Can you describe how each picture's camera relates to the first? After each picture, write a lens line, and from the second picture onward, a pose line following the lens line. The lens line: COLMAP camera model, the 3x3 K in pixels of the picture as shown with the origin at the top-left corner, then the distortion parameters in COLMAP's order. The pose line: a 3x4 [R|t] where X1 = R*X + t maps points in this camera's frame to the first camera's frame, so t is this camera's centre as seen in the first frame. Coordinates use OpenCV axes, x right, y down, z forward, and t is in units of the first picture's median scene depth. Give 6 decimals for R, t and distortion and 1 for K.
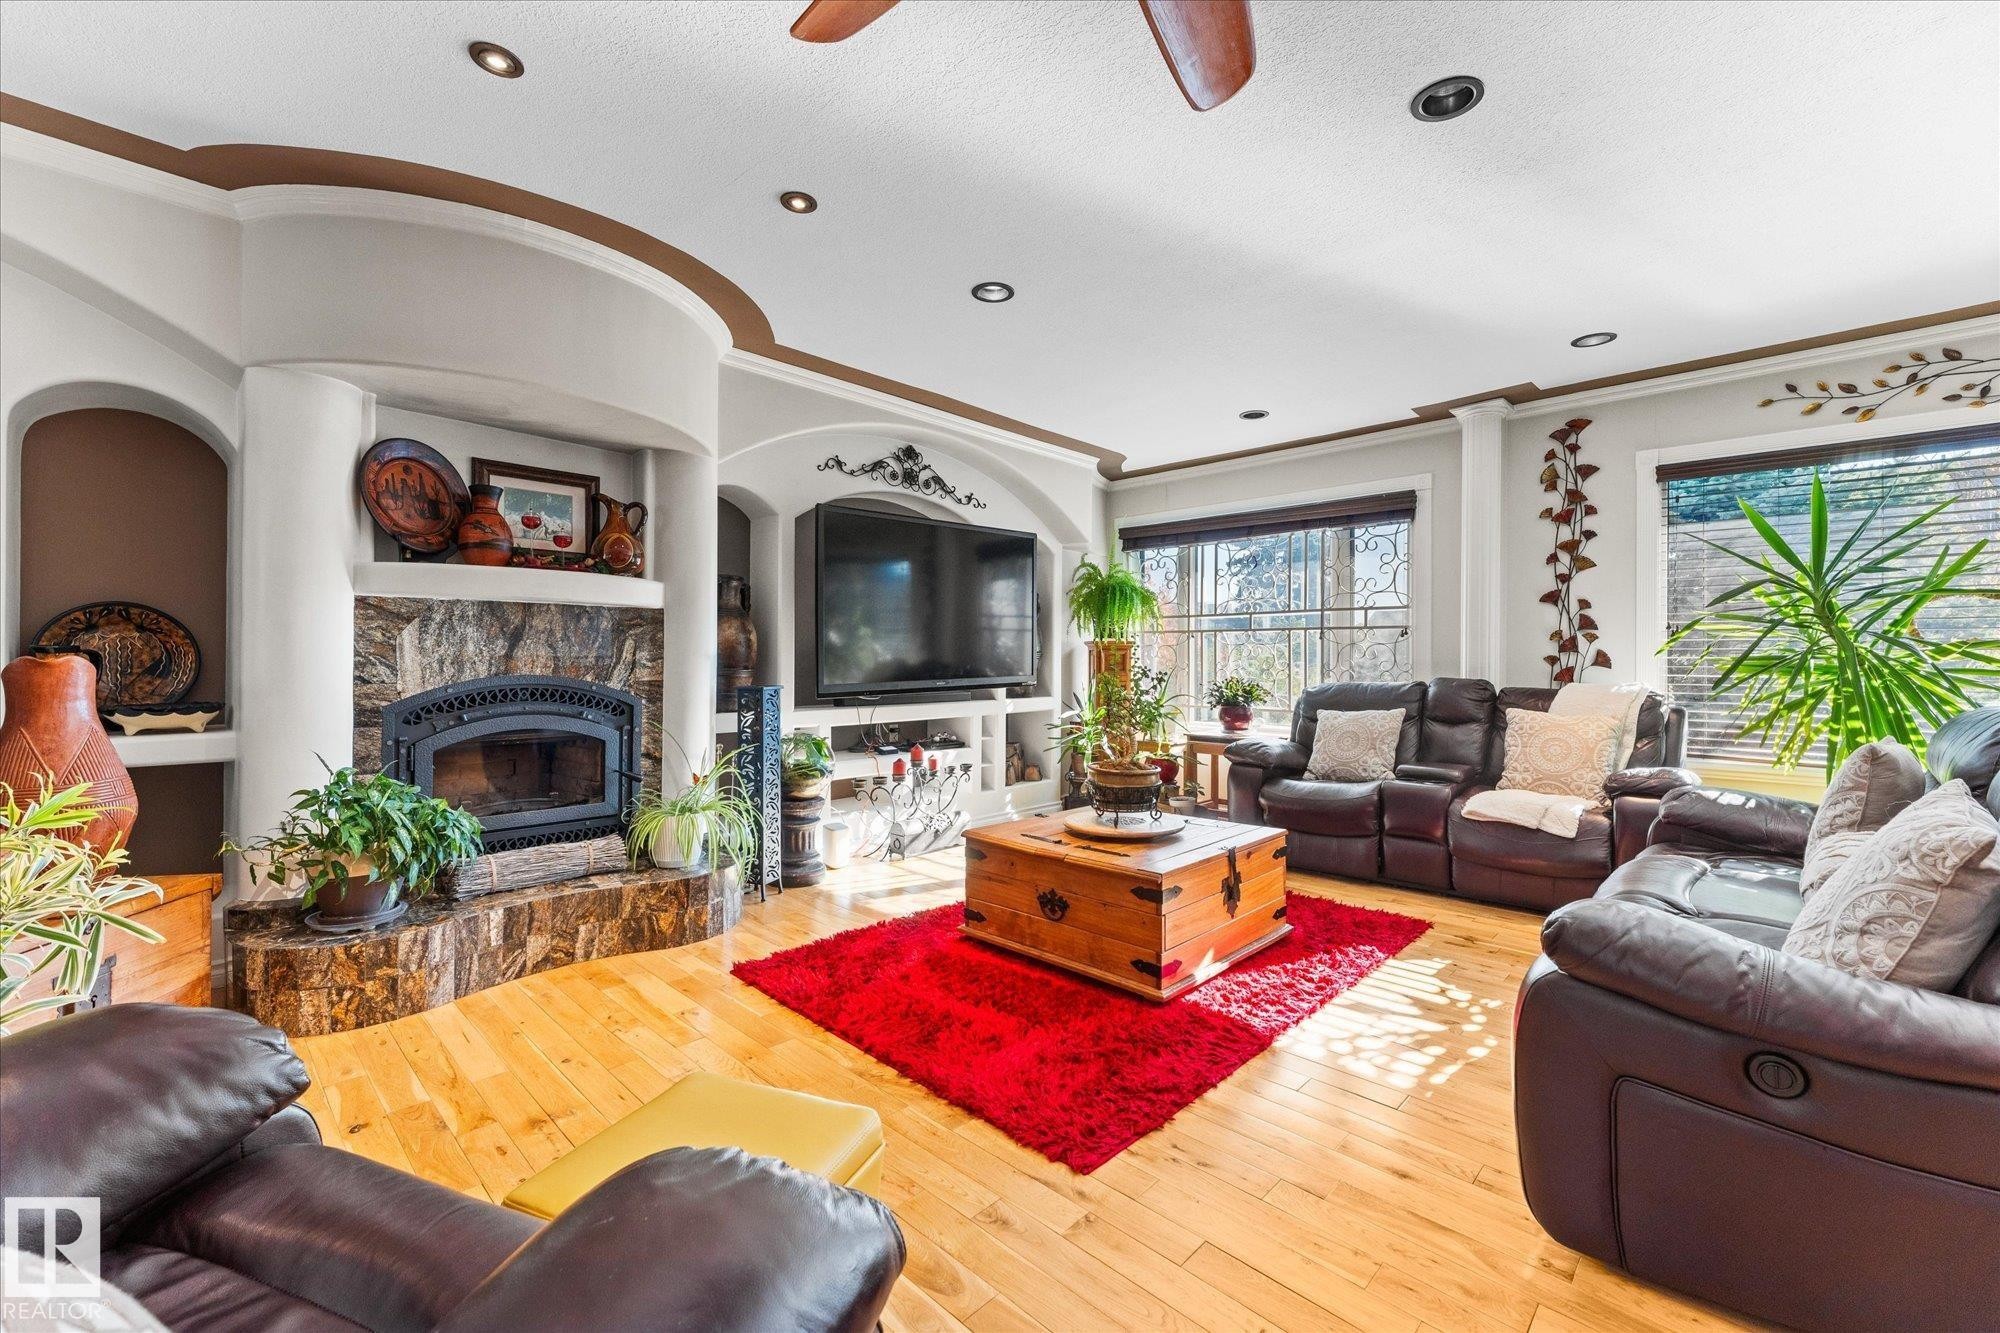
lens RADIAL K [[815.7, 0, 998.7], [0, 815.7, 655.6], [0, 0, 1]] dist [-0.002243, -0.000086]
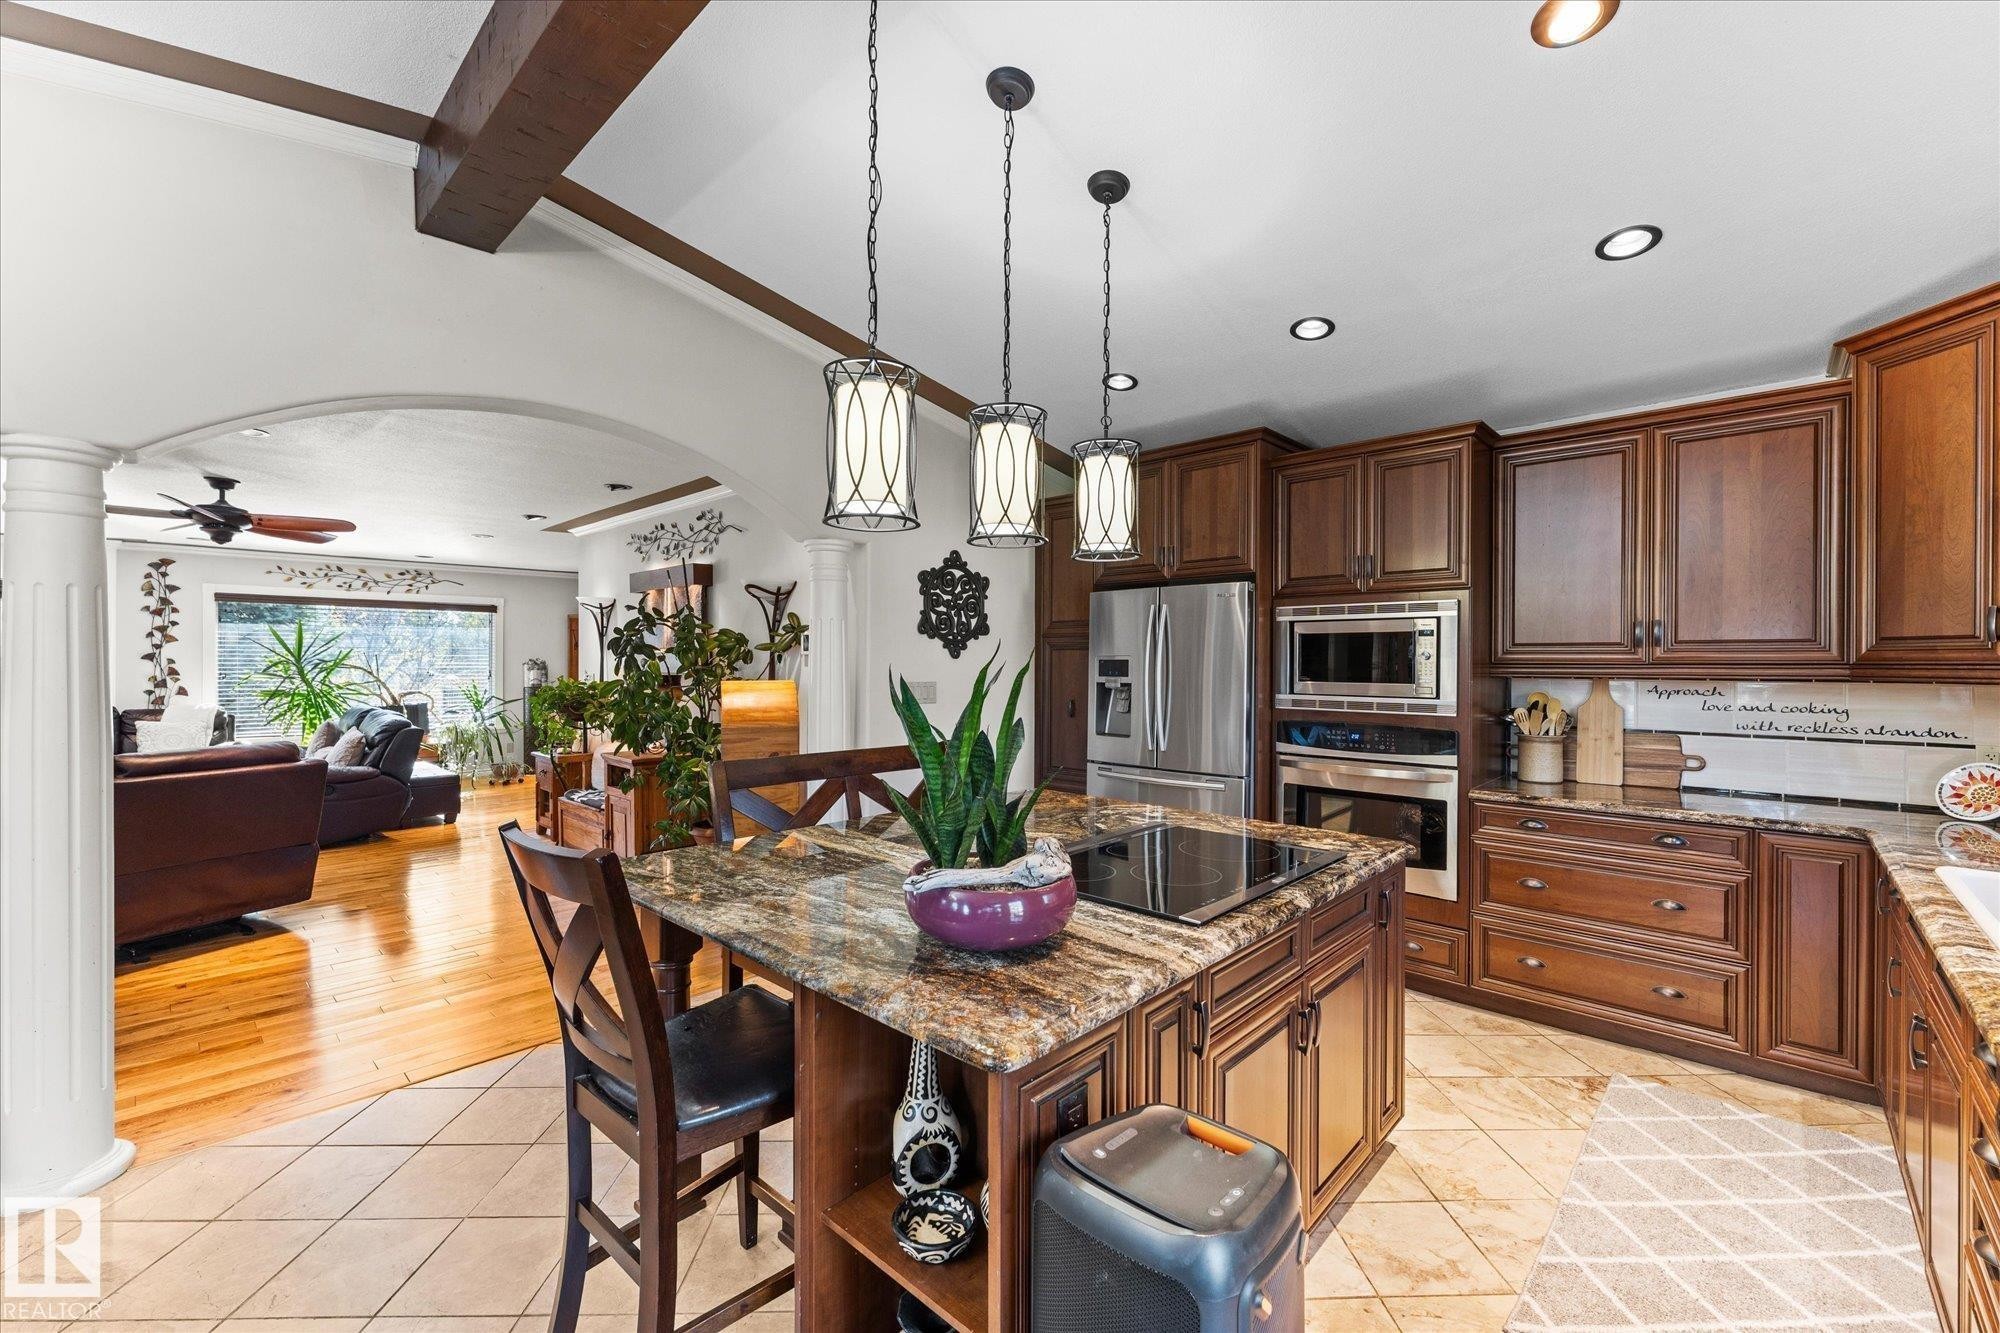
lens RADIAL K [[815.7, 0, 1002.6], [0, 815.7, 662.1], [0, 0, 1]] dist [-0.002243, -0.000086]
pose [[-0.010034, -0.003533, 0.999943, -1.124878], [-0.004765, 0.999983, 0.003485, -0.076497], [-0.999938, -0.004730, -0.010051, -0.846288]]
